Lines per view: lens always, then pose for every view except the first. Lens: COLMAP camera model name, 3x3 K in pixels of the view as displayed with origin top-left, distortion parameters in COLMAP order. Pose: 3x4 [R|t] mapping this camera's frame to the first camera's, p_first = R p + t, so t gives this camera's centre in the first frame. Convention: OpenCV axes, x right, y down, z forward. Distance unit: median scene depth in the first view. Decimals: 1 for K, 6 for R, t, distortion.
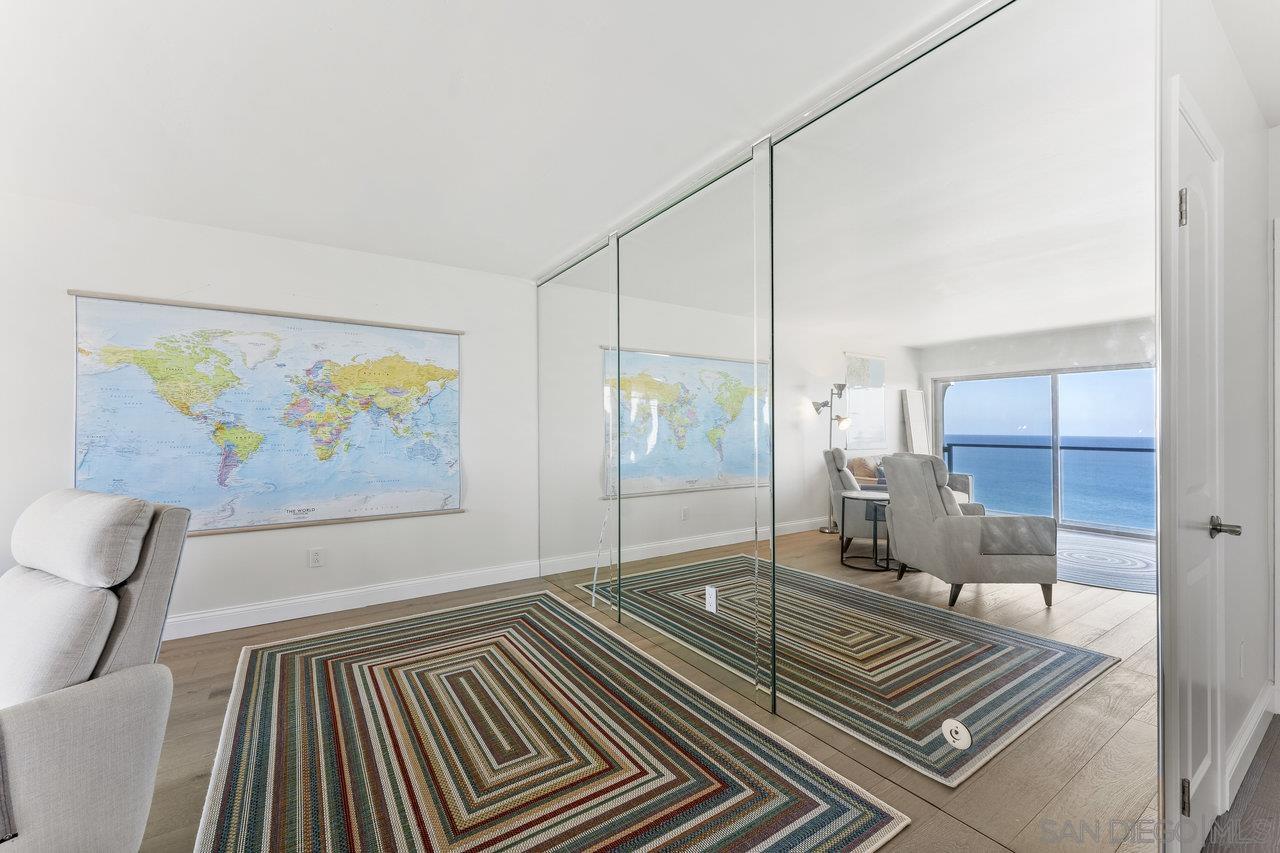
lens RADIAL K [[517.6, 0, 638.5], [0, 517.6, 429.8], [0, 0, 1]] dist [0.004061, -0.001353]
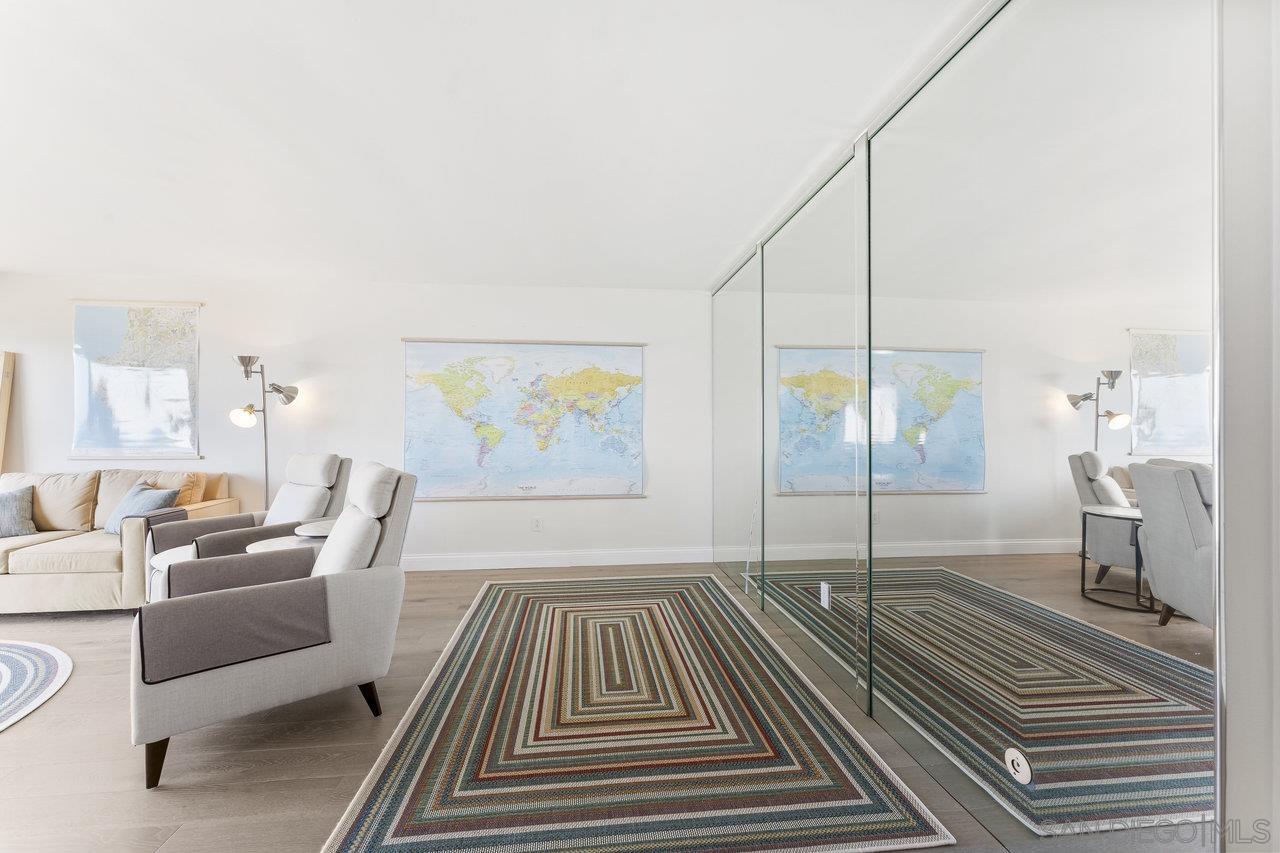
lens RADIAL K [[517.6, 0, 635.5], [0, 517.6, 427.7], [0, 0, 1]] dist [0.004061, -0.001353]
pose [[0.886877, 0.002804, -0.461997, 0.230158], [-0.002846, 0.999996, 0.000606, -0.000326], [0.461996, 0.000778, 0.886881, -0.056779]]
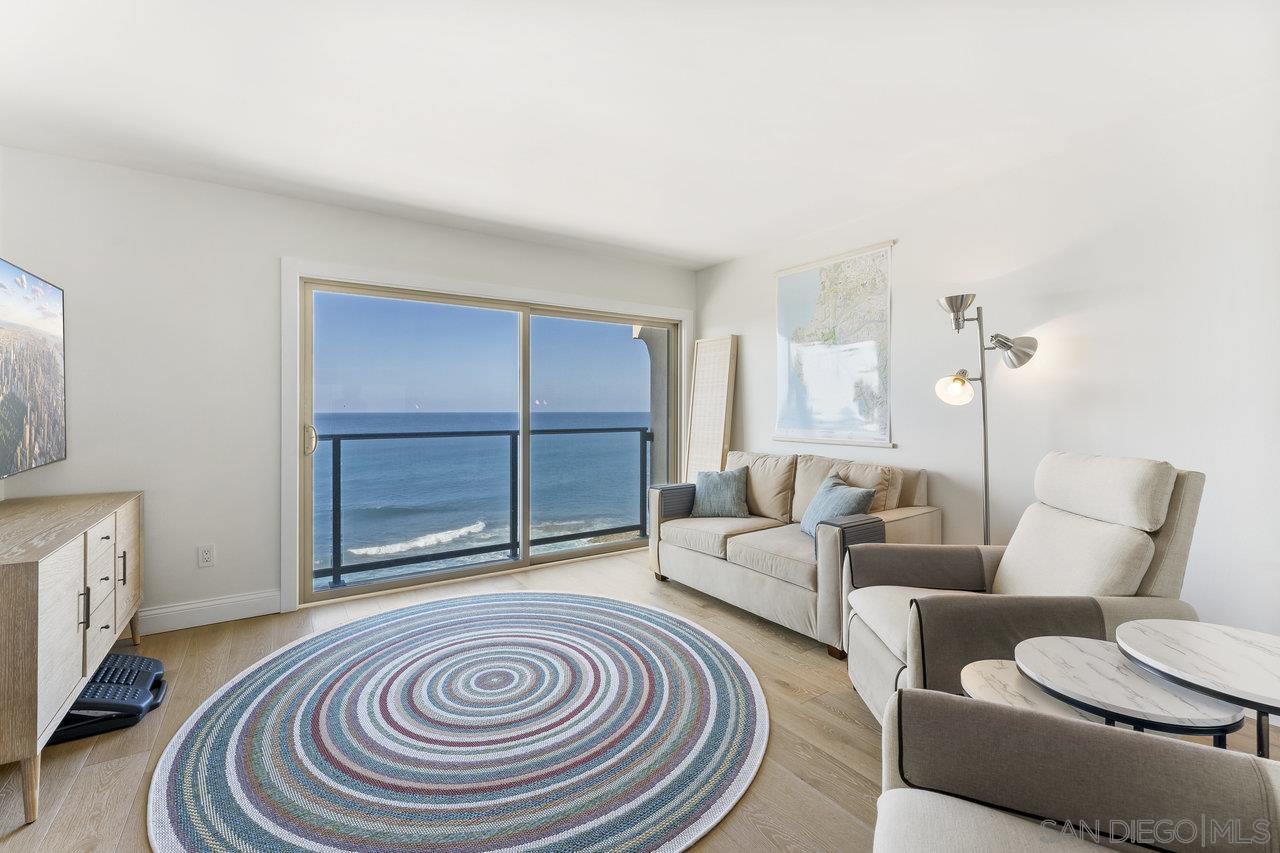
lens RADIAL K [[547.1, 0, 629.3], [0, 547.1, 409.3], [0, 0, 1]] dist [-0.003234, -0.000336]
pose [[-0.012765, 0.004536, -0.999908, -0.323506], [0.002669, 0.999986, 0.004502, 0.003786], [0.999915, -0.002611, -0.012777, 0.114902]]
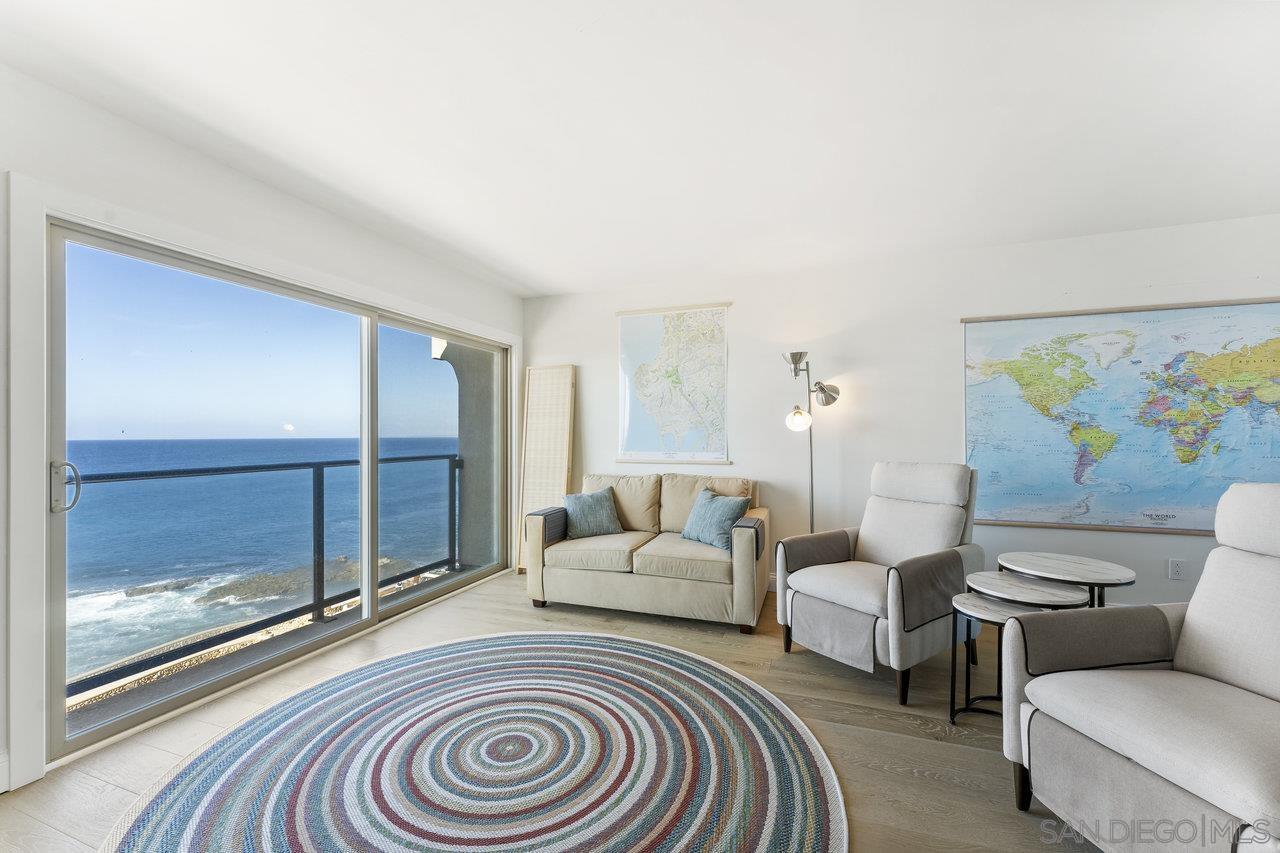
lens RADIAL K [[517.6, 0, 634.5], [0, 517.6, 434.2], [0, 0, 1]] dist [0.004061, -0.001353]
pose [[0.589478, 0.001034, -0.807784, -0.495186], [0.001438, 0.999996, 0.002329, 0.005819], [0.807783, -0.002535, 0.589474, -0.342549]]
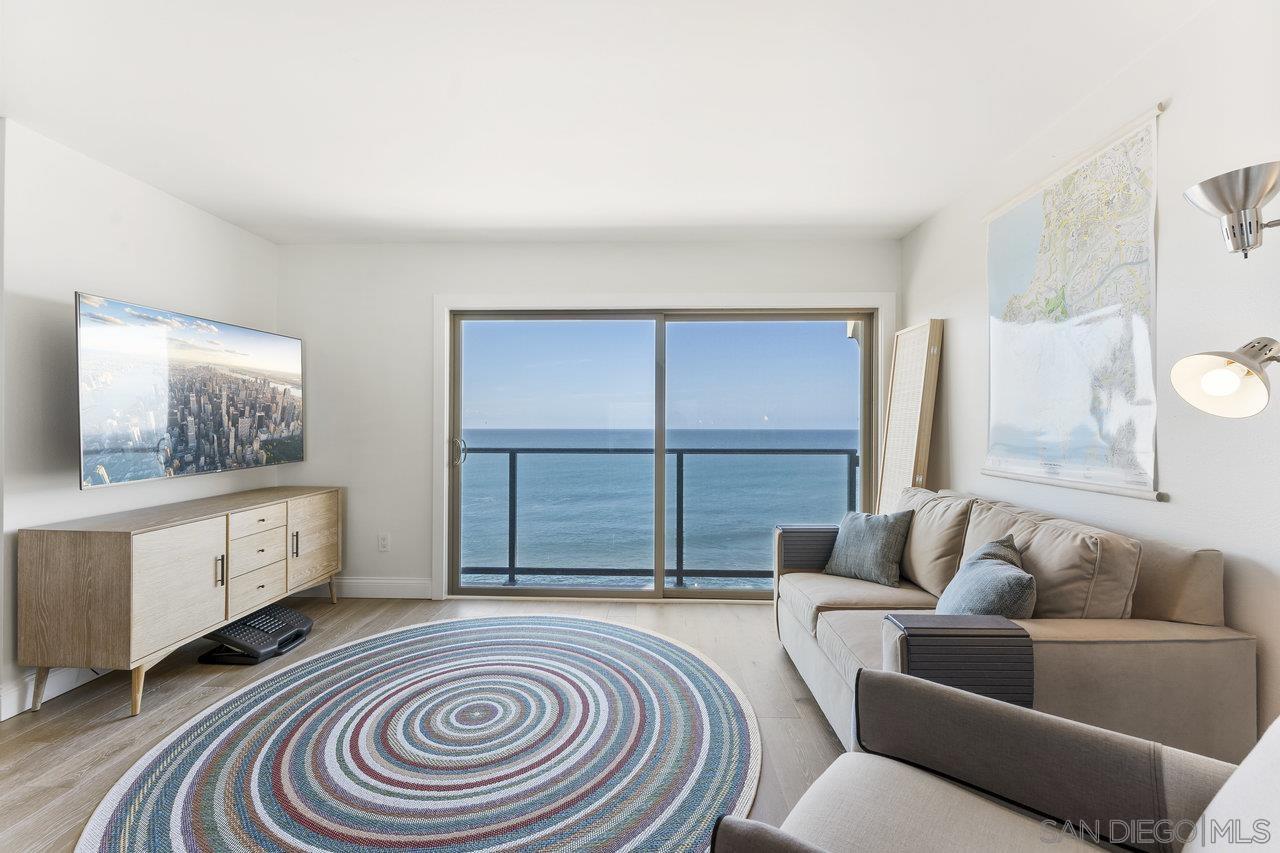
lens RADIAL K [[547.1, 0, 636.6], [0, 547.1, 425.2], [0, 0, 1]] dist [-0.003234, -0.000336]
pose [[-0.590426, 0.001070, -0.807091, -0.638220], [0.001464, 0.999999, 0.000254, 0.006859], [0.807091, -0.001031, -0.590427, 0.519163]]
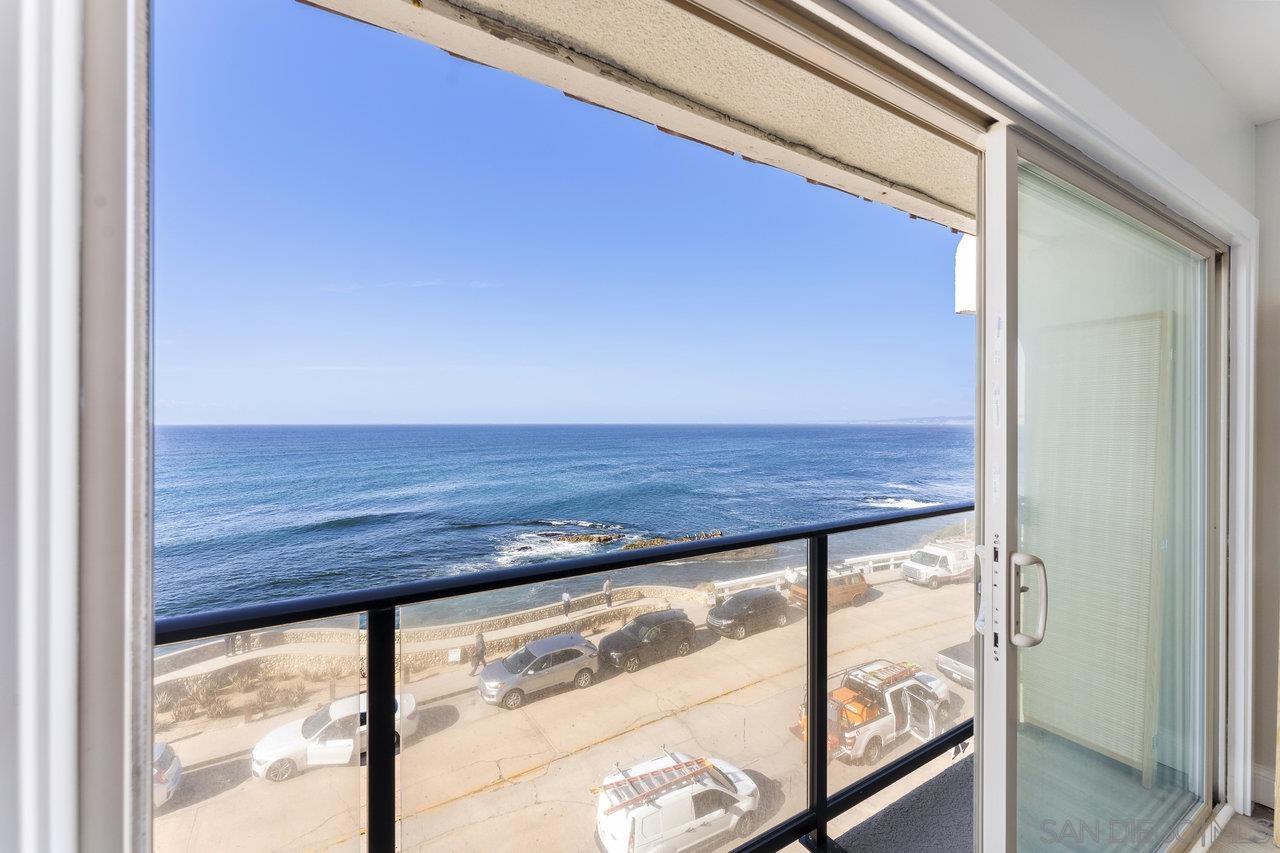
lens RADIAL K [[517.6, 0, 634.9], [0, 517.6, 423.9], [0, 0, 1]] dist [0.004061, -0.001353]
pose [[-0.039480, 0.006232, -0.999201, -1.268577], [0.001725, 0.999979, 0.006169, -0.043206], [0.999219, -0.001480, -0.039490, -0.411498]]
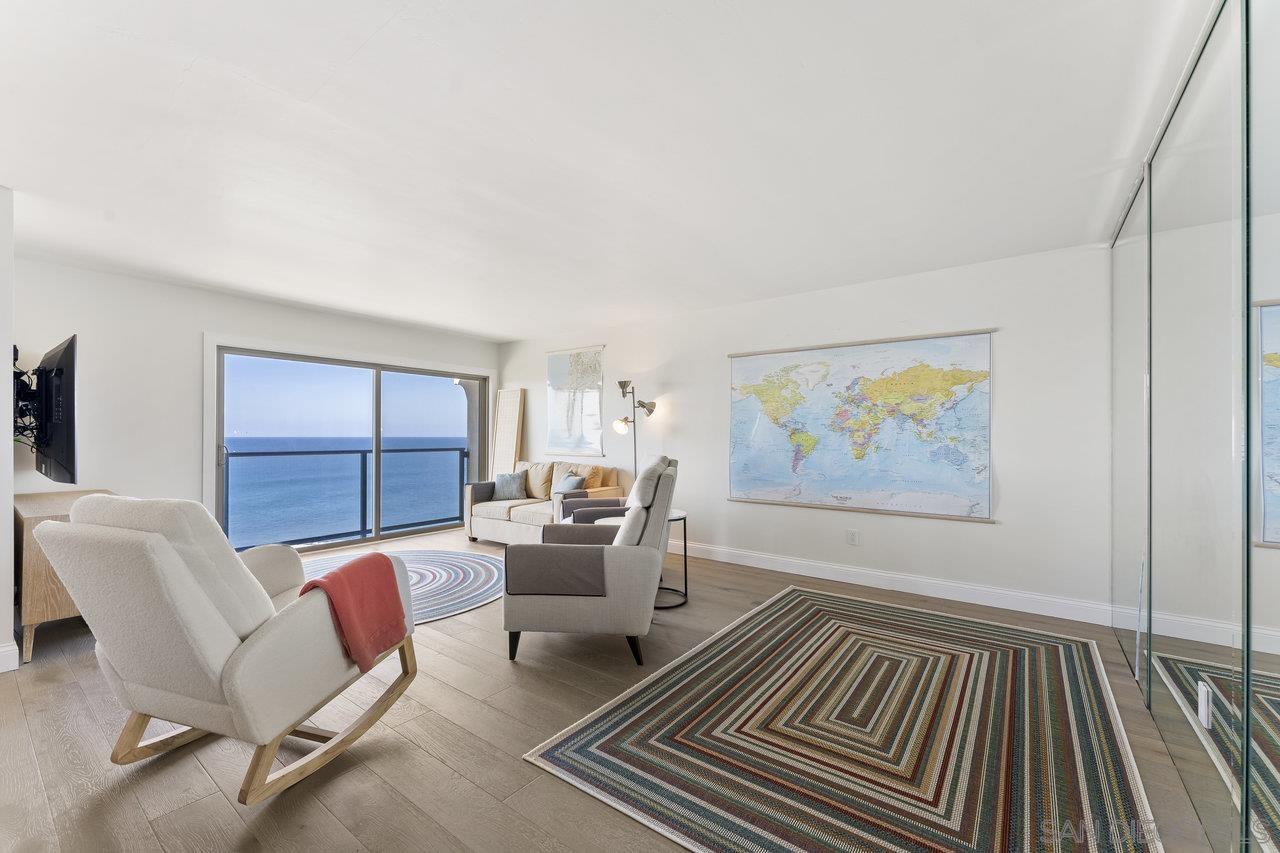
lens RADIAL K [[517.6, 0, 632.9], [0, 517.6, 437.0], [0, 0, 1]] dist [0.004061, -0.001353]
pose [[0.323076, 0.008148, -0.946338, 0.421954], [-0.003065, 0.999967, 0.007563, -0.001386], [0.946368, 0.000457, 0.323090, 0.112155]]
